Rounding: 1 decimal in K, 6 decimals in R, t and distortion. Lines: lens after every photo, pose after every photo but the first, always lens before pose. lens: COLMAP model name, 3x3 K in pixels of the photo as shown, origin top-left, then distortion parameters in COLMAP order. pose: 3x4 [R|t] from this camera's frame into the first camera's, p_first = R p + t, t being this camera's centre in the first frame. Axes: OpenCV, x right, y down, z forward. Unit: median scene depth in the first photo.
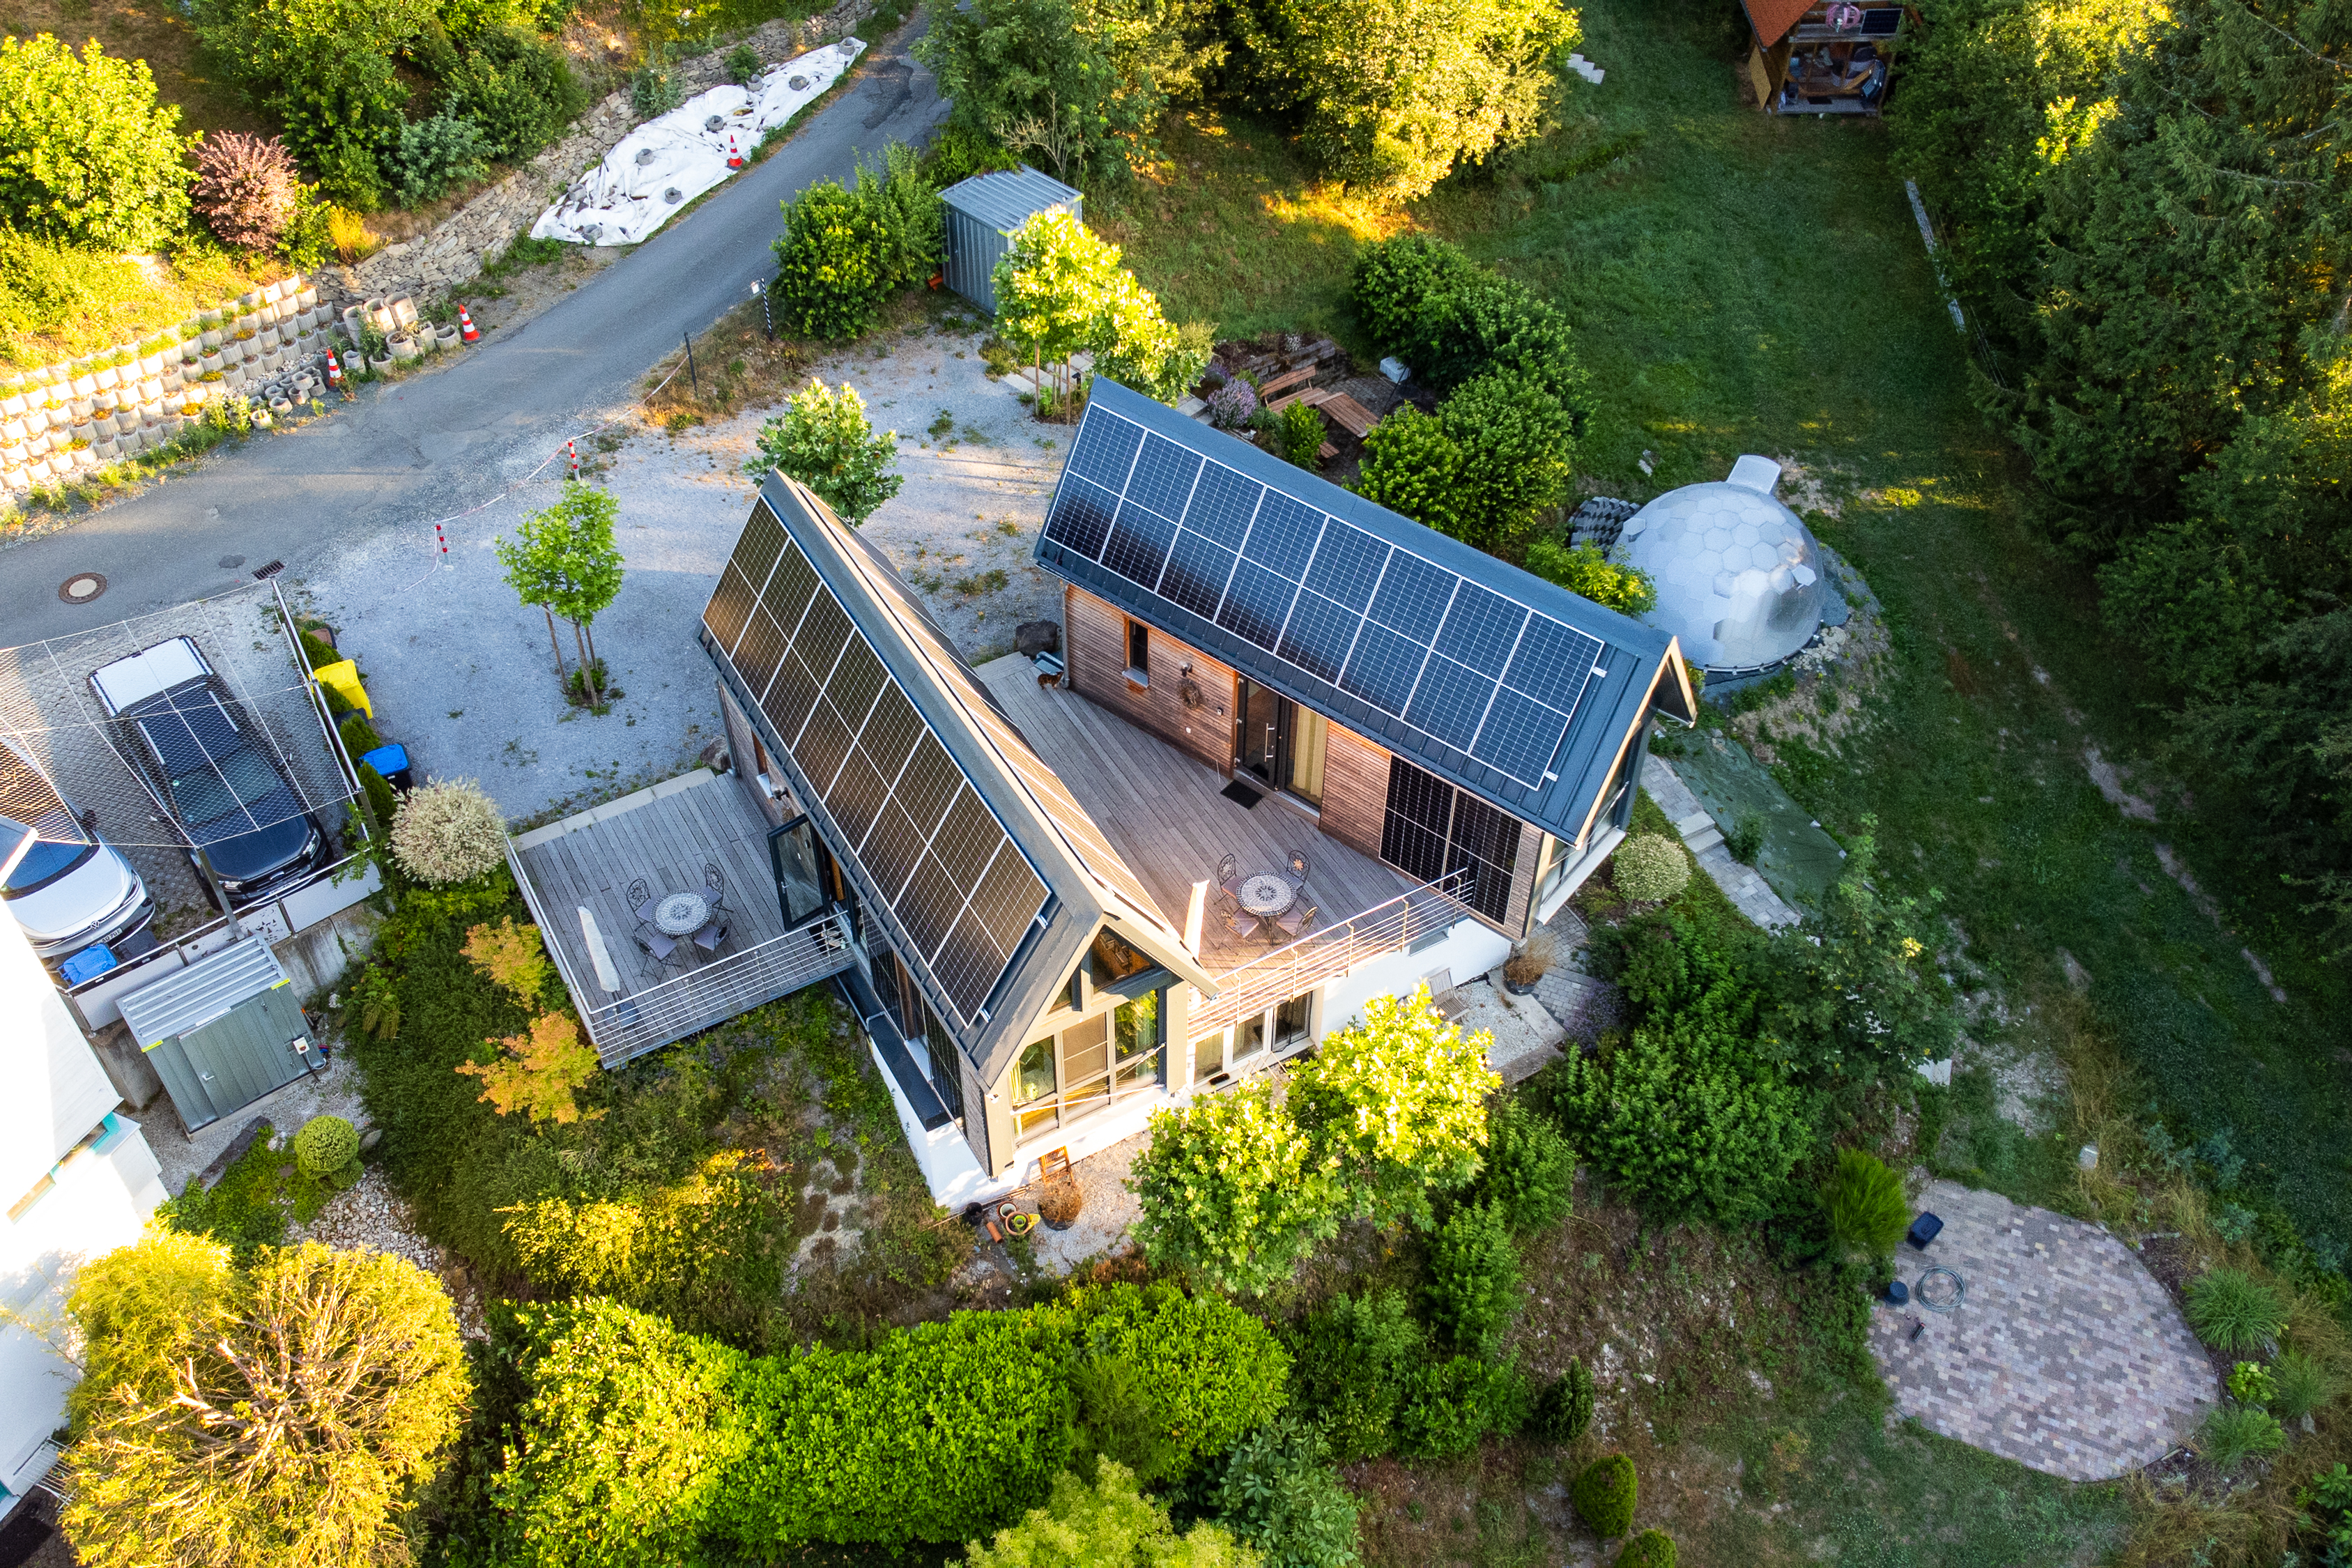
lens RADIAL K [[2083.1, 0, 1140.9], [0, 2083.1, 782.8], [0, 0, 1]] dist [0.009280, 0.077285]
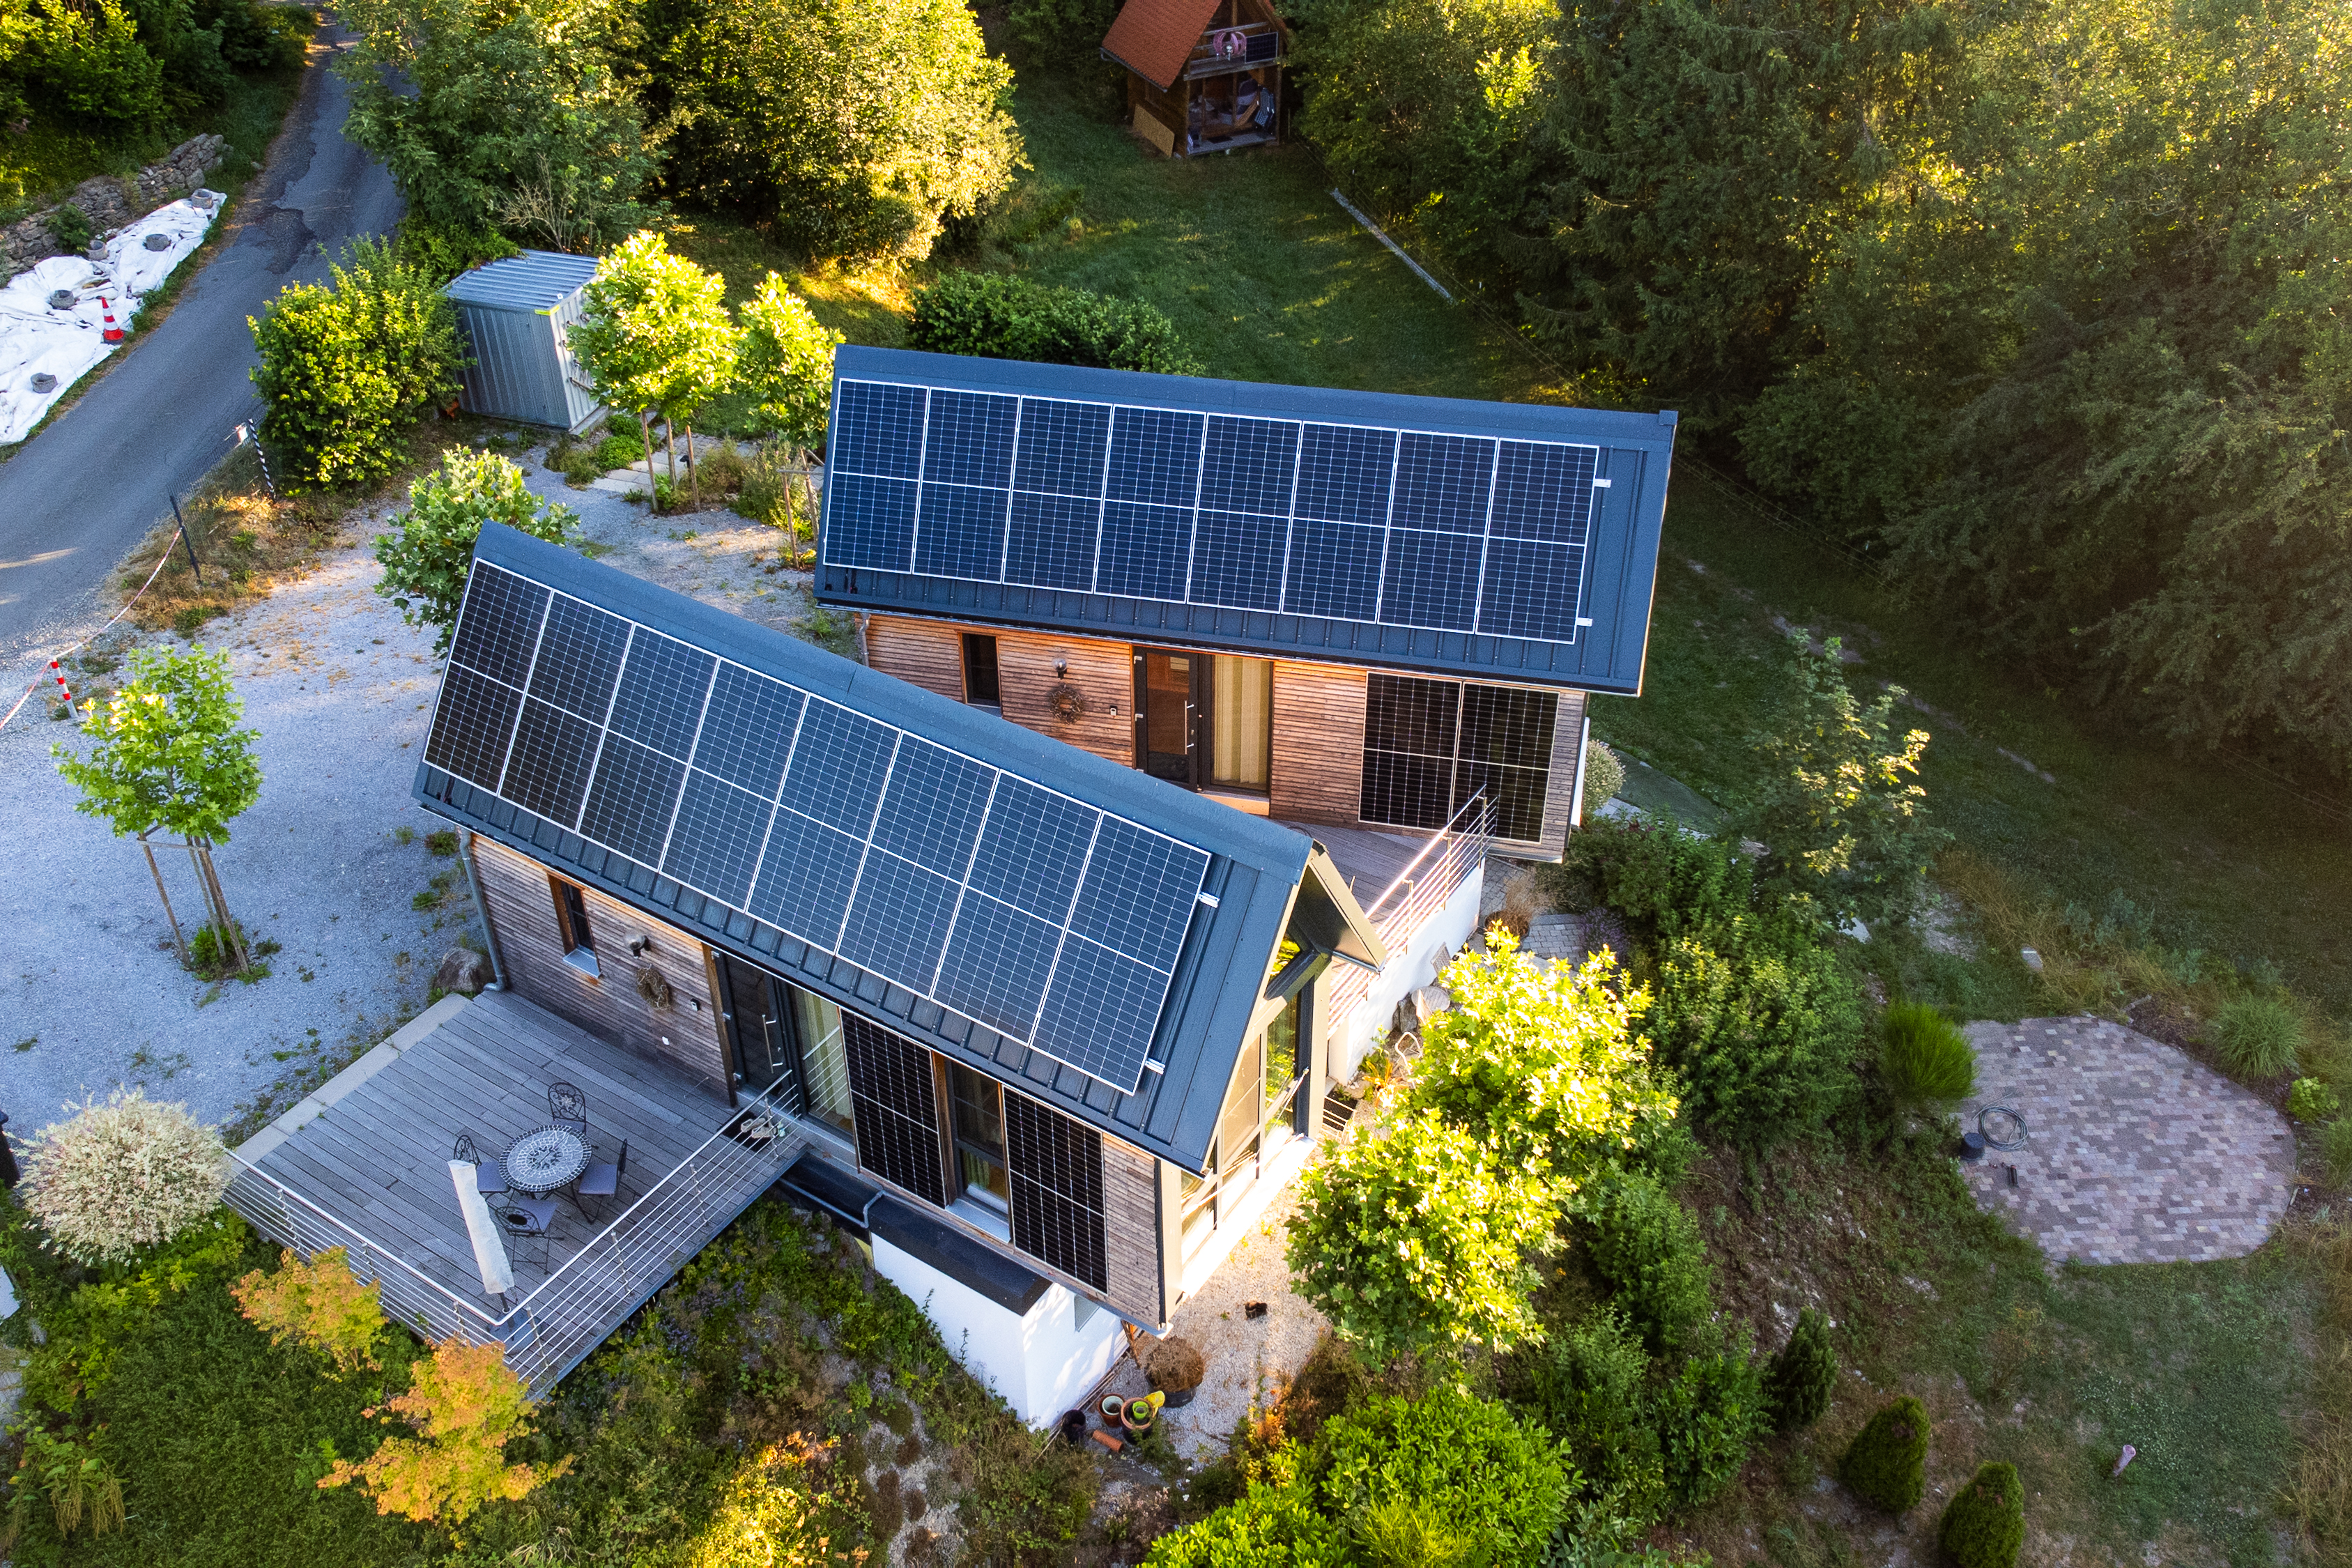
lens RADIAL K [[2078.0, 0, 1176.9], [0, 2078.0, 780.4], [0, 0, 1]] dist [0.007353, 0.093038]
pose [[0.889842, -0.271384, 0.366786, -0.215601], [0.323074, 0.942412, -0.086507, 0.060662], [-0.322187, 0.195477, 0.926275, 0.239639]]
